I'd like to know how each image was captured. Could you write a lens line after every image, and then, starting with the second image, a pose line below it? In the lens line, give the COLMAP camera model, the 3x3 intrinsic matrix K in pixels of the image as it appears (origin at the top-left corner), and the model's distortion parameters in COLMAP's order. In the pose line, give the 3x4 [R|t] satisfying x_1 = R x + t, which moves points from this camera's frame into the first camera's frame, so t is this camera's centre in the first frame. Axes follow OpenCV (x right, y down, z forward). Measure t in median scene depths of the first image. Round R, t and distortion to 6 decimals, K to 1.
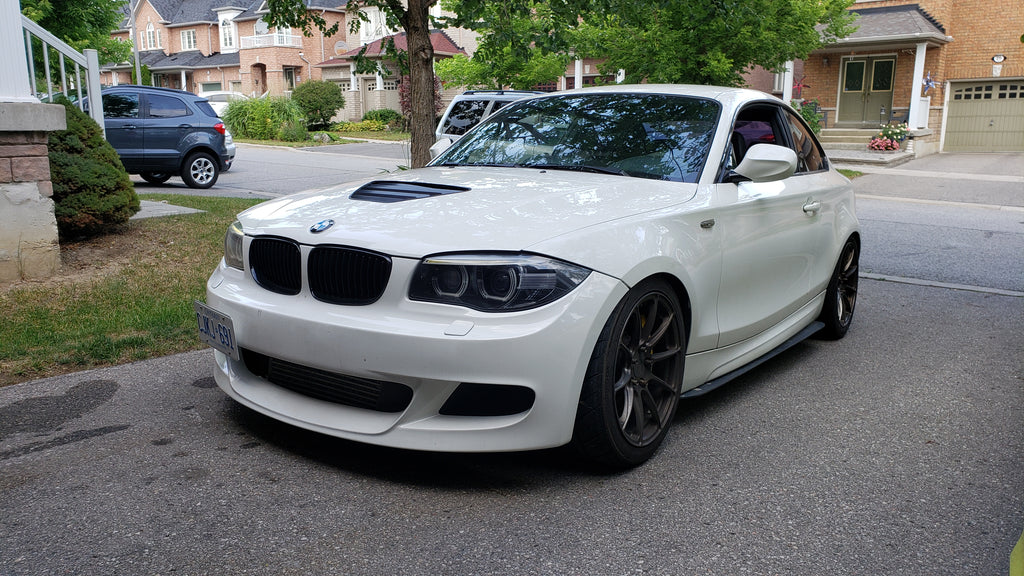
lens RADIAL K [[812.1, 0, 509.4], [0, 812.1, 285.1], [0, 0, 1]] dist [0.014008, 0.008483]
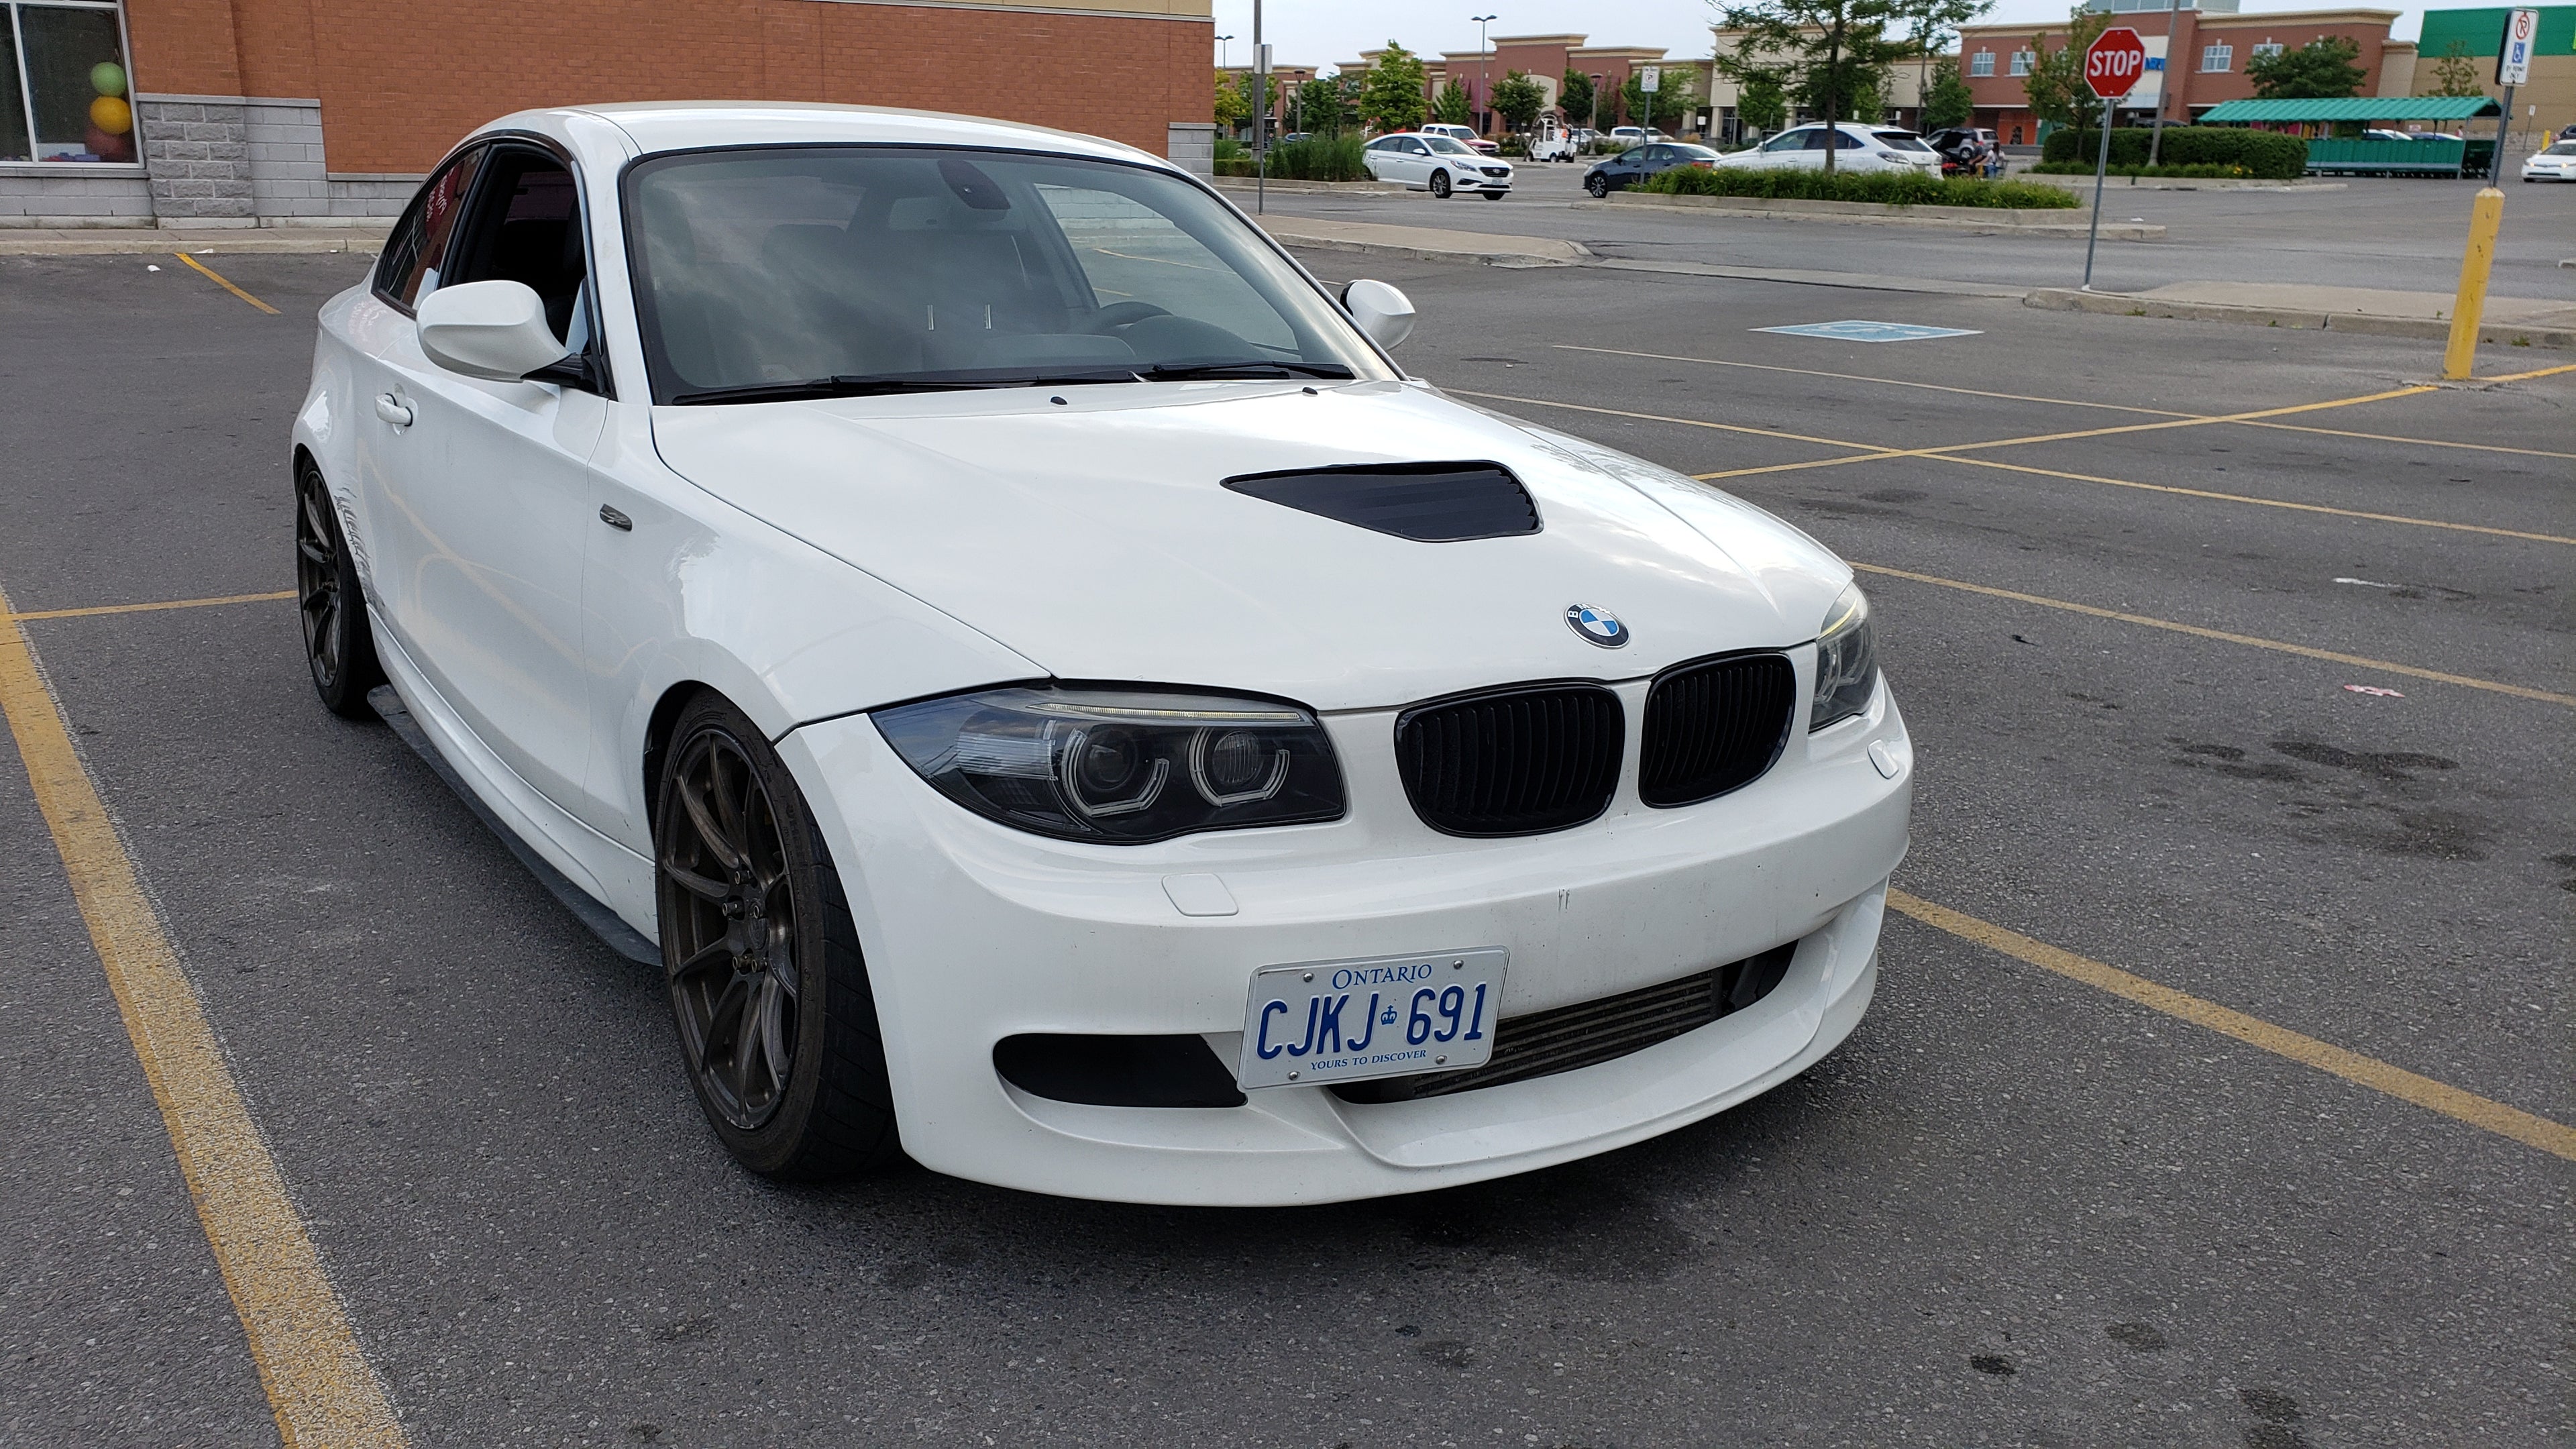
lens RADIAL K [[2043.0, 0, 1281.5], [0, 2043.0, 717.1], [0, 0, 1]] dist [0.014008, 0.008483]
pose [[0.345543, -0.262291, 0.901002, -0.755591], [0.136741, 0.963969, 0.228180, -0.176185], [-0.928387, 0.044358, 0.368958, 0.517652]]
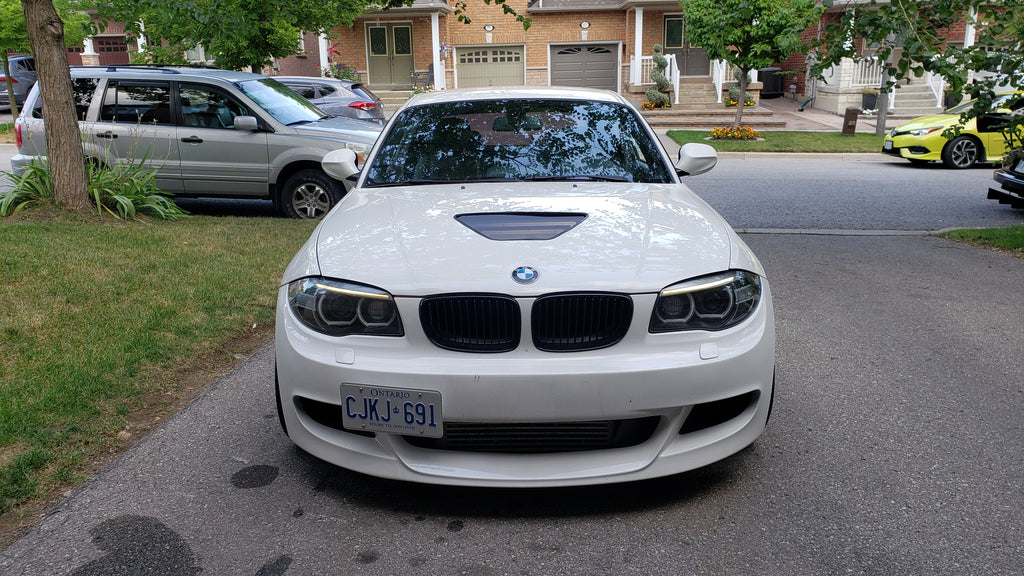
lens RADIAL K [[805.4, 0, 510.7], [0, 805.4, 273.6], [0, 0, 1]] dist [0.013994, 0.003415]
pose [[0.811491, -0.158227, 0.562536, -0.506362], [0.135732, 0.987353, 0.081916, -0.100418], [-0.568383, 0.009880, 0.822705, 0.158320]]
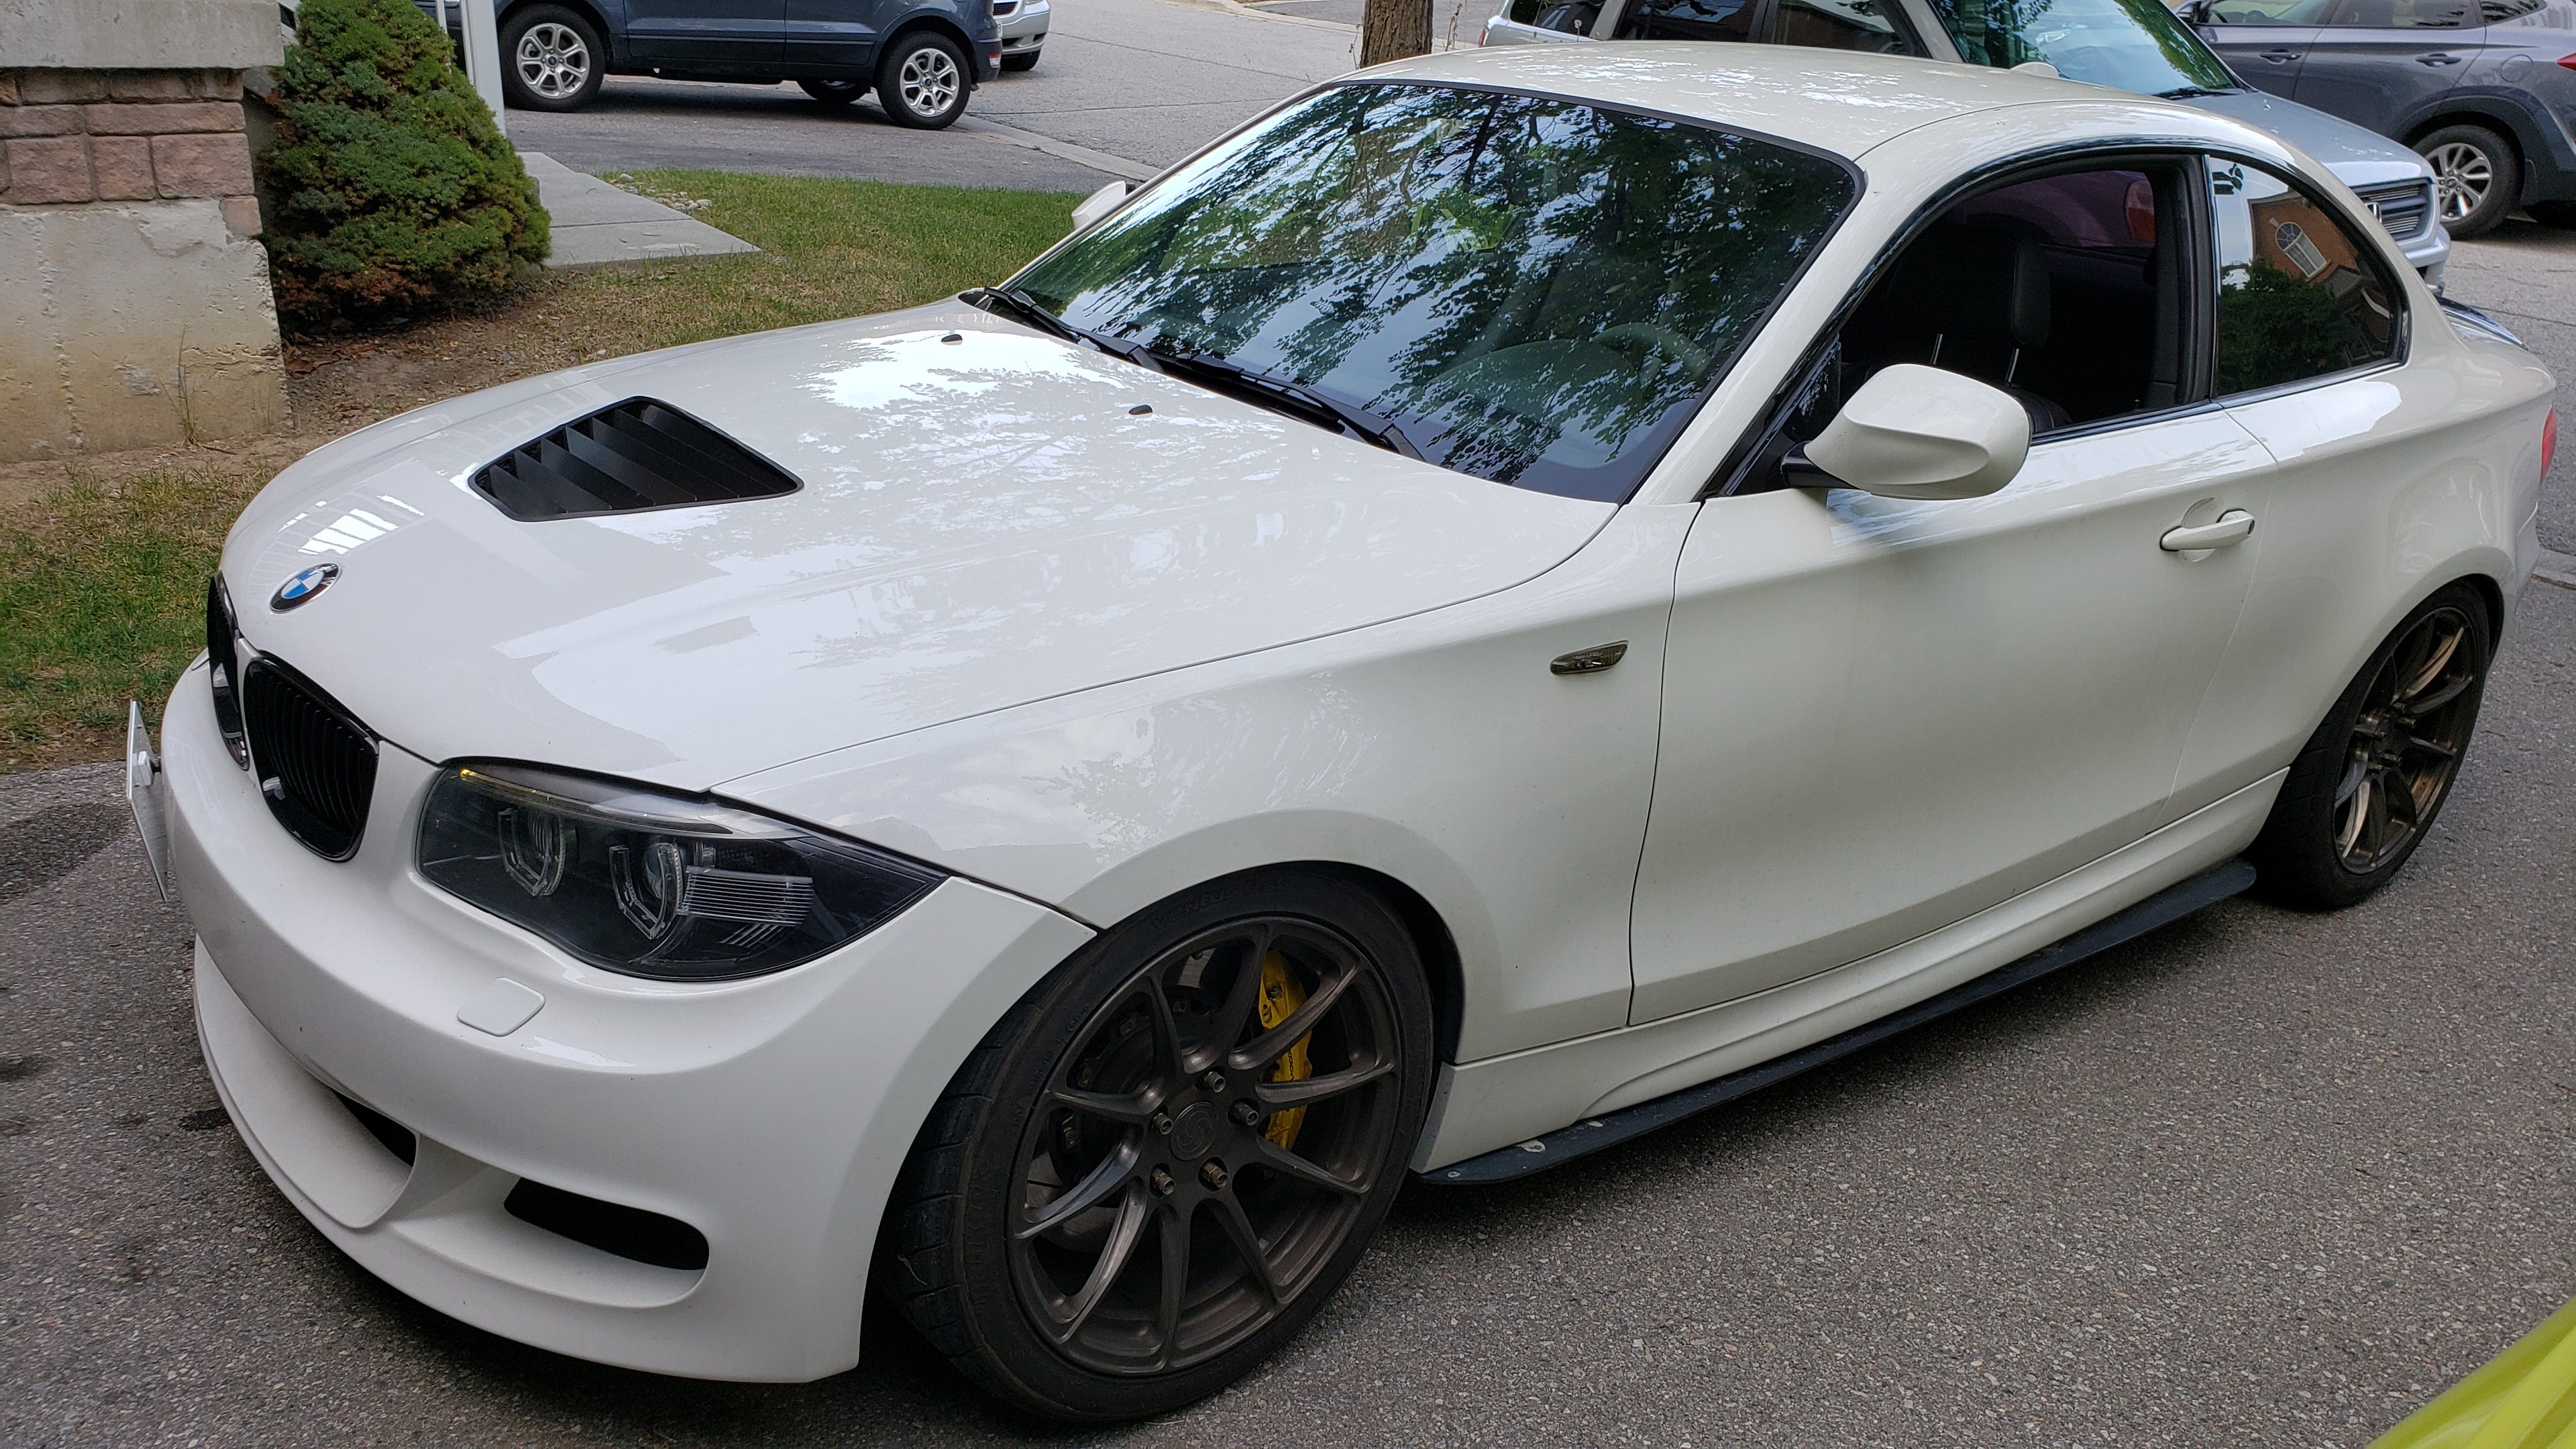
lens RADIAL K [[2045.5, 0, 1245.3], [0, 2045.5, 732.3], [0, 0, 1]] dist [0.003267, 0.031698]
pose [[0.954152, 0.142008, -0.263491, 0.250629], [-0.090647, 0.976045, 0.197788, -0.144125], [0.285266, -0.164835, 0.944168, 0.190118]]
